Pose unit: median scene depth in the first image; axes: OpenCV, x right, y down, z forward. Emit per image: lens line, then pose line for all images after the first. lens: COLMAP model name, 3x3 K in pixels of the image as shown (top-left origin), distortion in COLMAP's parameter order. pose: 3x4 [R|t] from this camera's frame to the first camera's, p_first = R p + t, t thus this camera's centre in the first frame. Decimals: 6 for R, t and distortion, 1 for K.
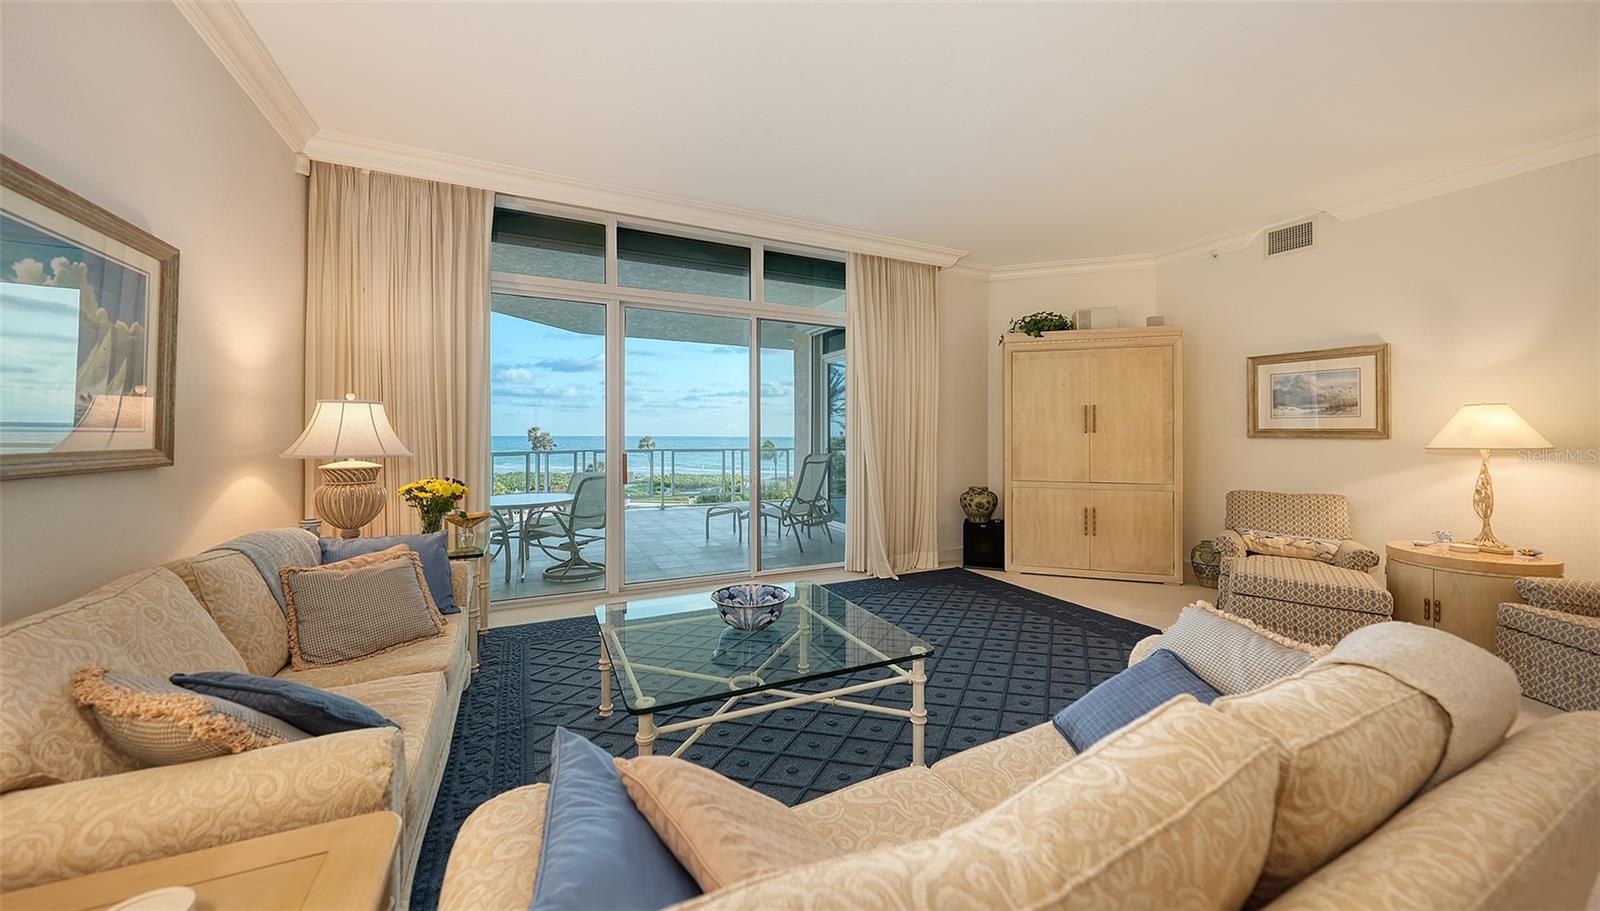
lens RADIAL K [[558.1, 0, 812.1], [0, 558.1, 421.6], [0, 0, 1]] dist [-0.006424, -0.000340]
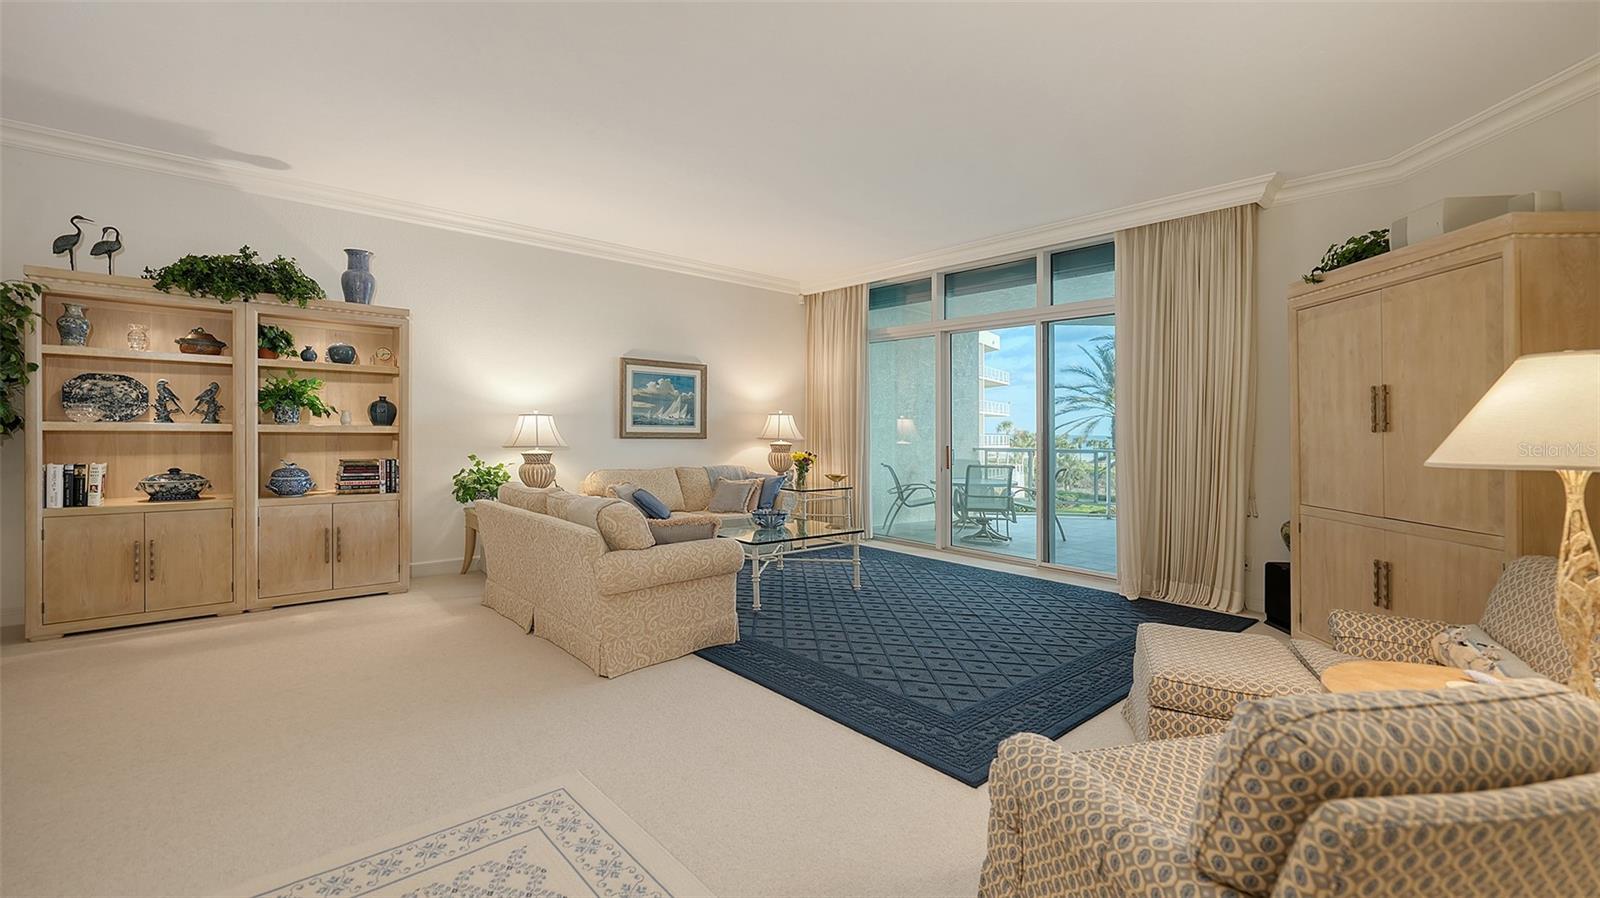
lens RADIAL K [[668.9, 0, 795.9], [0, 668.9, 439.1], [0, 0, 1]] dist [0.002109, 0.000193]
pose [[0.256677, 0.015694, -0.966370, 1.010480], [0.009361, 0.999781, 0.018723, 0.007874], [0.966452, -0.013852, 0.256473, 0.222966]]
